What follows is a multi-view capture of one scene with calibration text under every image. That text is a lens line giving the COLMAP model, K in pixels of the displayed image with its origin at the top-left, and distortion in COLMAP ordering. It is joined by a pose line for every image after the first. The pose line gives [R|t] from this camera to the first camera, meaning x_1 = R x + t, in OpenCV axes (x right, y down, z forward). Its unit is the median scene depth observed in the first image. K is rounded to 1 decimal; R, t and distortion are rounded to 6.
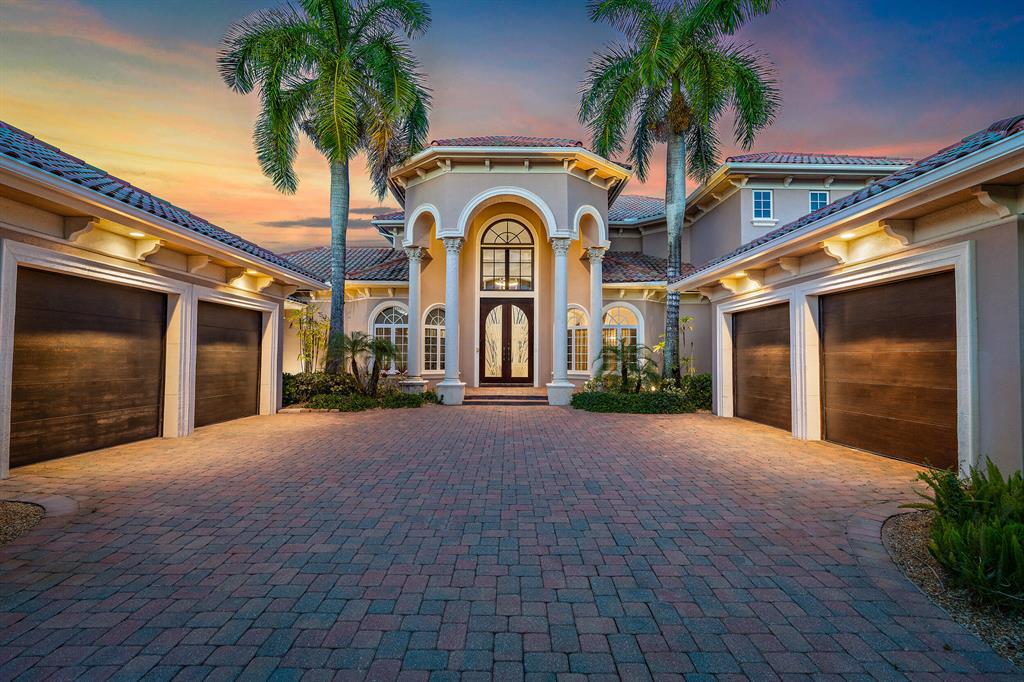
lens RADIAL K [[484.8, 0, 512.0], [0, 484.8, 341.0], [0, 0, 1]] dist [0.003681, 0.000198]
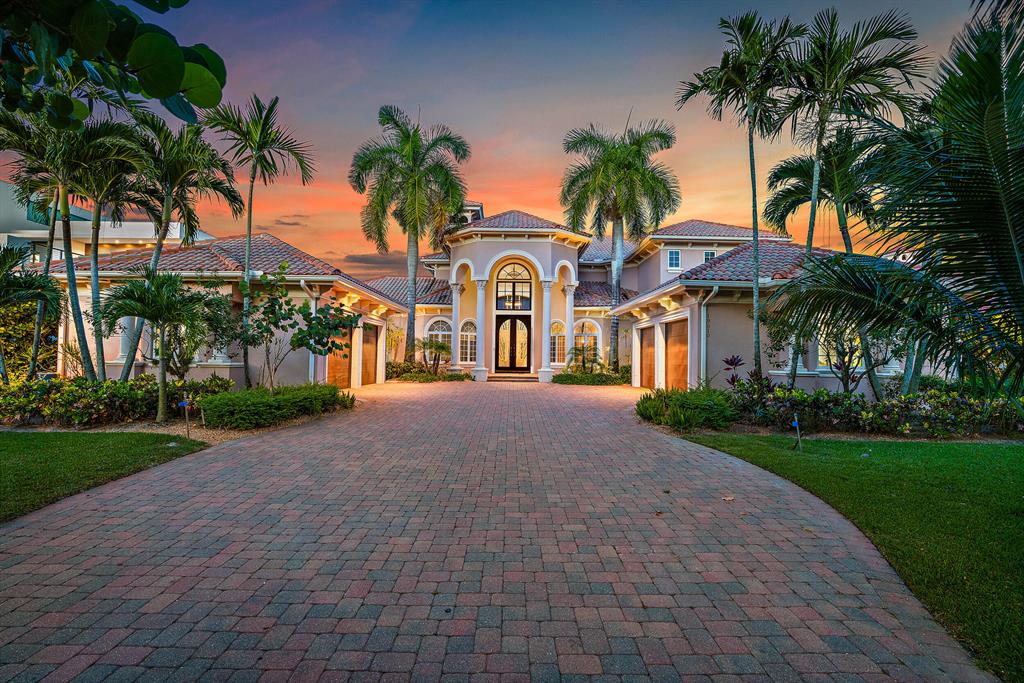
lens RADIAL K [[484.8, 0, 512.0], [0, 484.8, 341.5], [0, 0, 1]] dist [0.003681, 0.000198]
pose [[0.999959, 0.007783, -0.004583, -0.008458], [-0.007787, 0.999969, -0.000671, -0.004381], [0.004578, 0.000707, 0.999989, -0.593879]]
